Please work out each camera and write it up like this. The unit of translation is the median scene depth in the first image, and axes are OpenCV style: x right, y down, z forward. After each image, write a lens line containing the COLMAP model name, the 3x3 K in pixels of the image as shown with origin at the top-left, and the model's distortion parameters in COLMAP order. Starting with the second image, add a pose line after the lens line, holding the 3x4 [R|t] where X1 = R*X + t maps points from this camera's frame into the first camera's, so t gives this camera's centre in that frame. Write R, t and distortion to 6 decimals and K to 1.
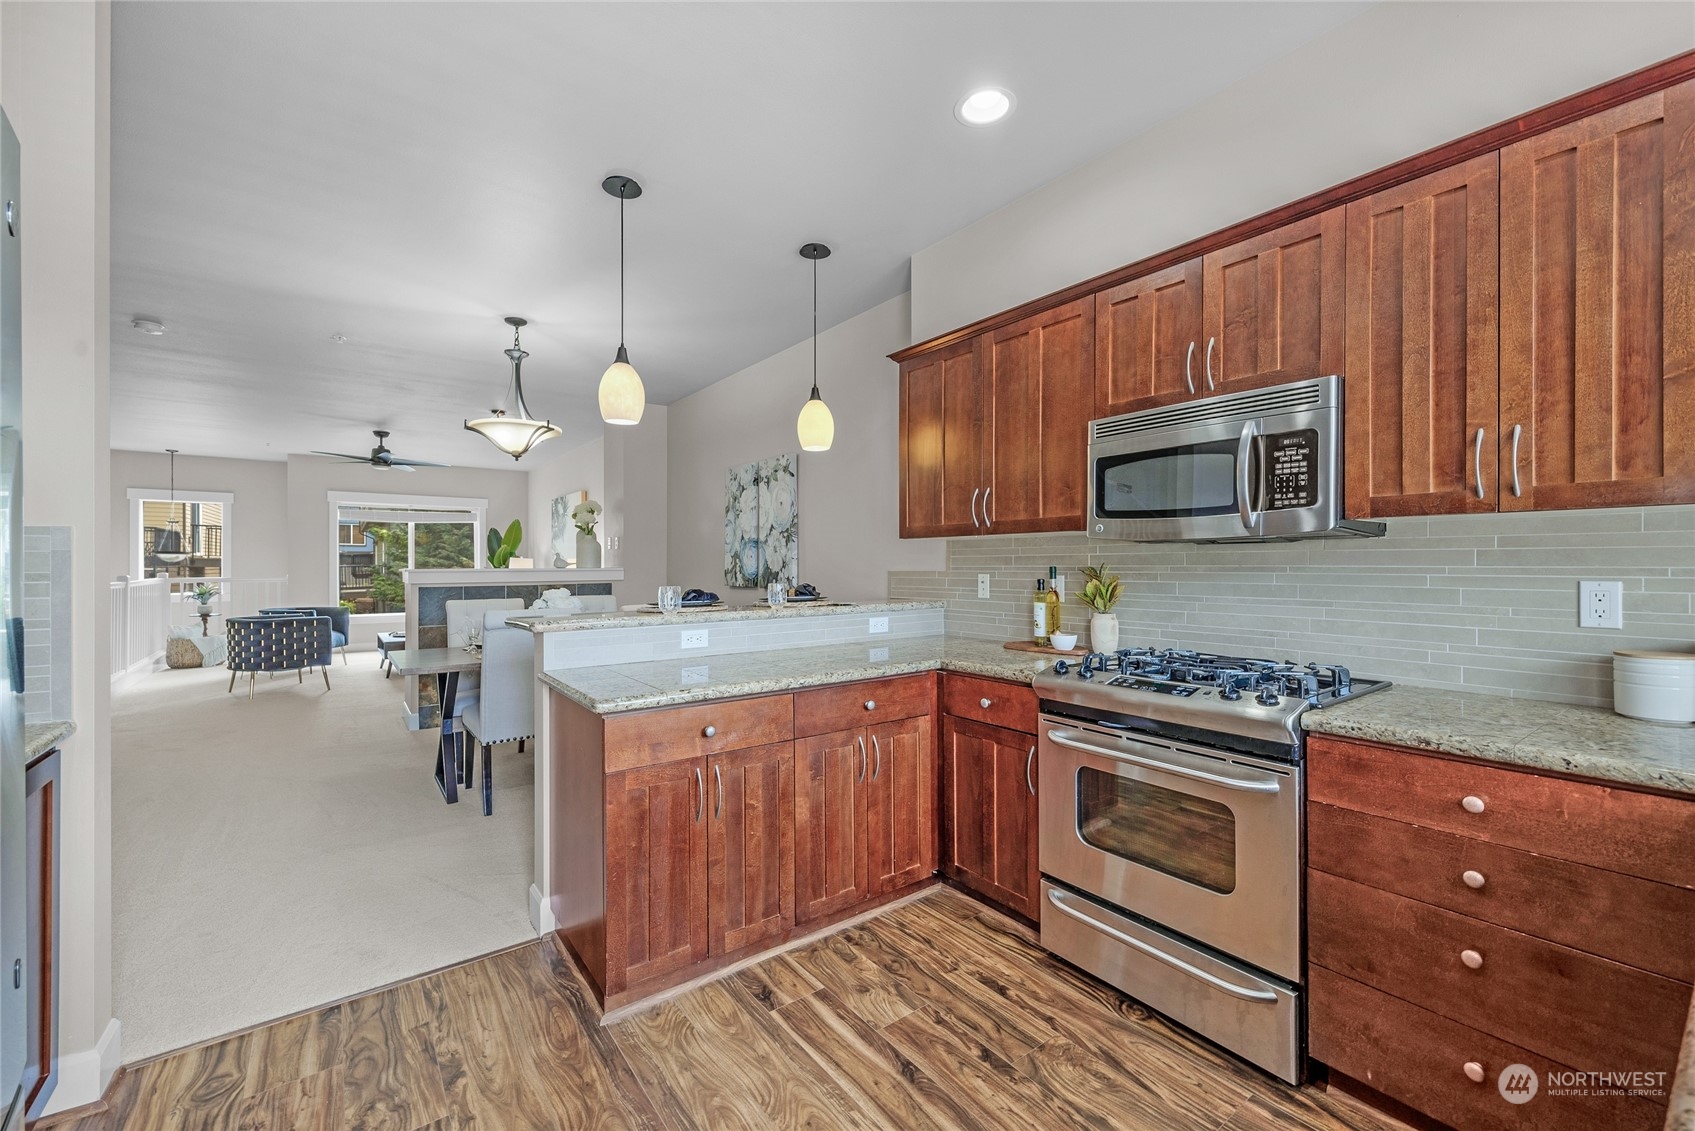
lens RADIAL K [[699.4, 0, 856.9], [0, 699.4, 562.9], [0, 0, 1]] dist [-0.000525, -0.000114]
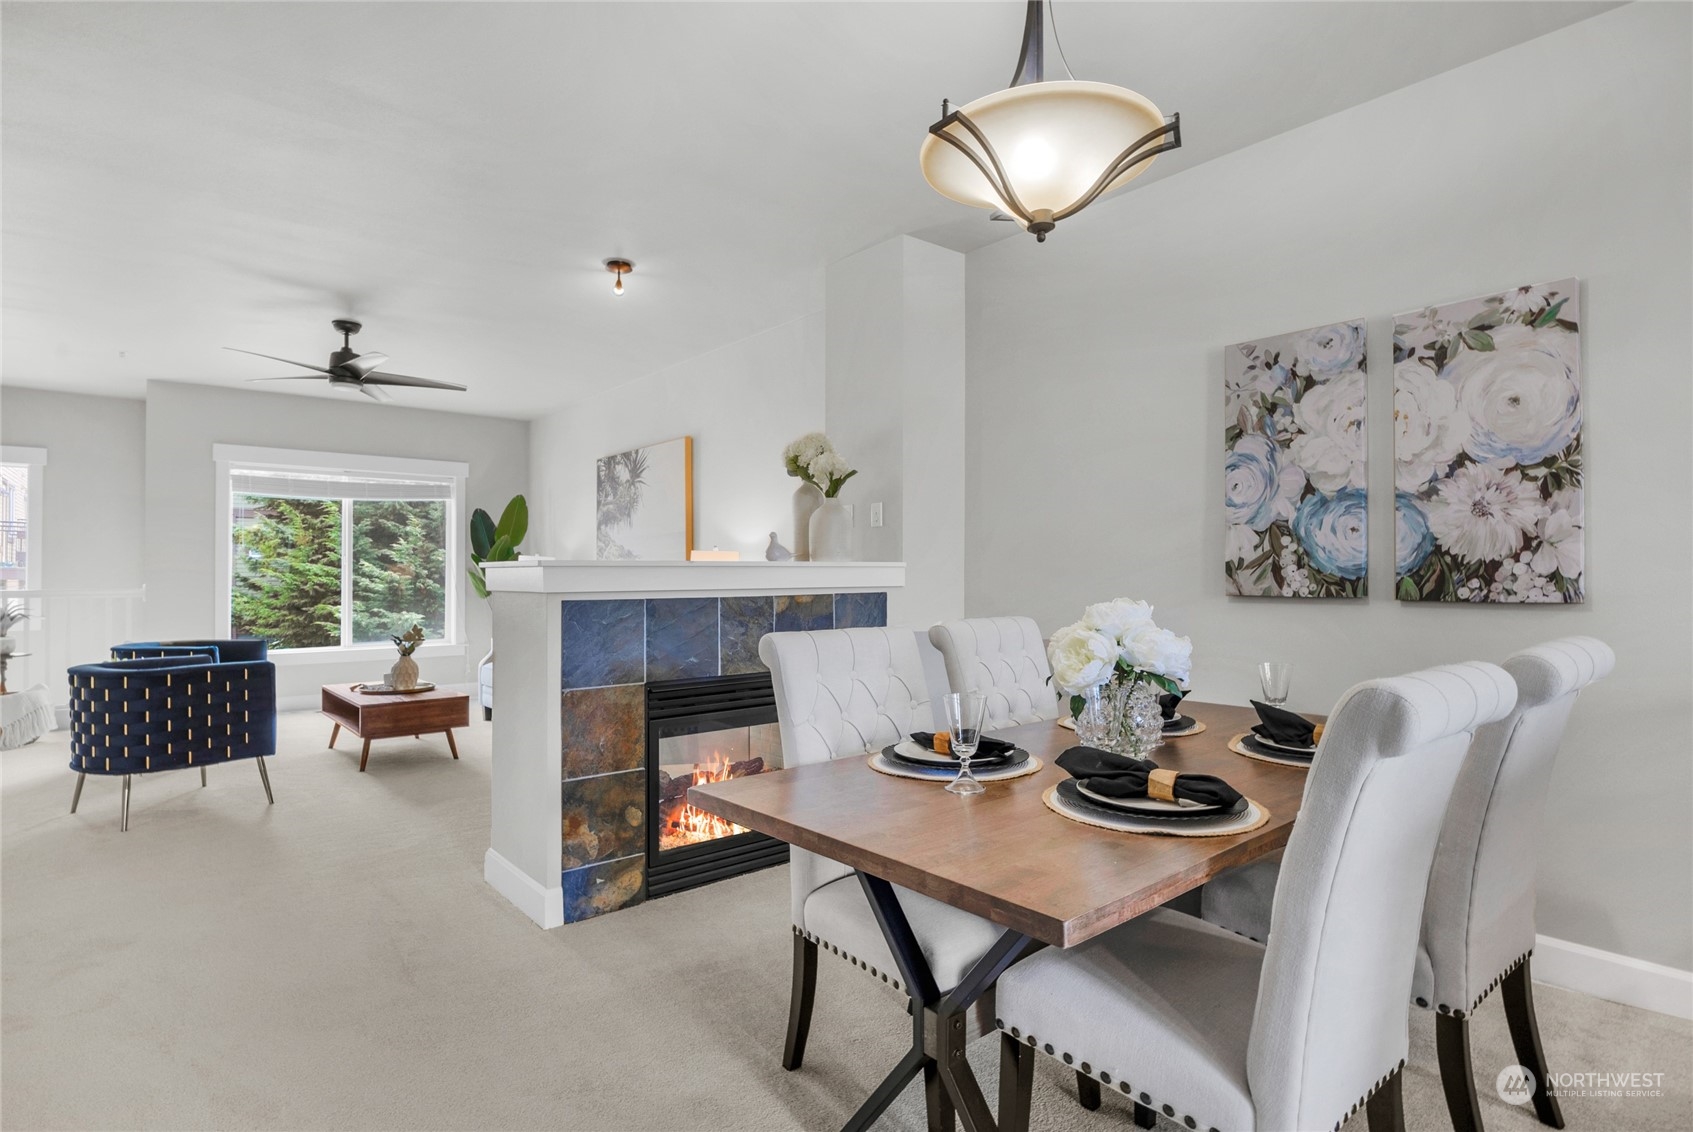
lens RADIAL K [[843.8, 0, 846.5], [0, 843.8, 566.0], [0, 0, 1]] dist [-0.014848, 0.000248]
pose [[0.997483, -0.000576, 0.070904, -0.340360], [0.001412, 0.999930, -0.011741, 0.013368], [-0.070892, 0.011811, 0.997414, 0.319965]]
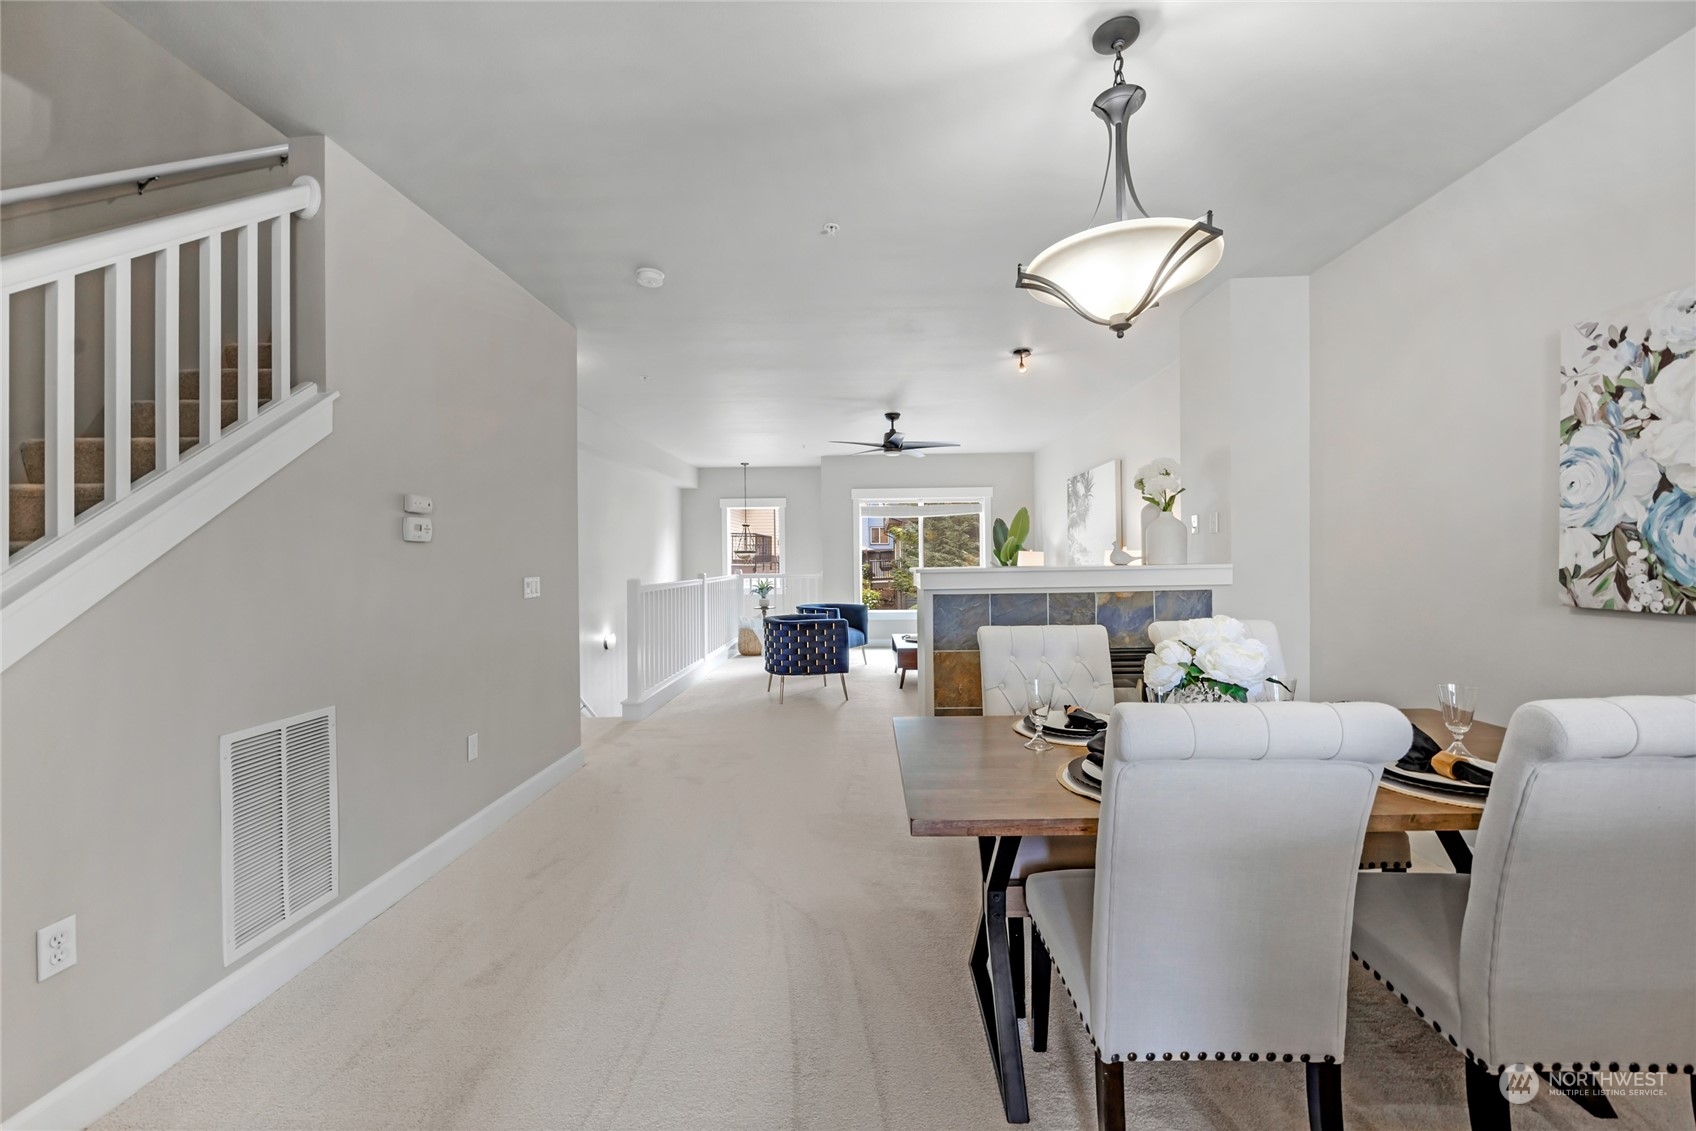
lens RADIAL K [[663.1, 0, 860.0], [0, 663.1, 557.3], [0, 0, 1]] dist [-0.018454, 0.000093]
pose [[0.791597, -0.010660, -0.610950, -0.196848], [0.012262, 0.999924, -0.001559, -0.001622], [0.610920, -0.006258, 0.791667, 0.302704]]
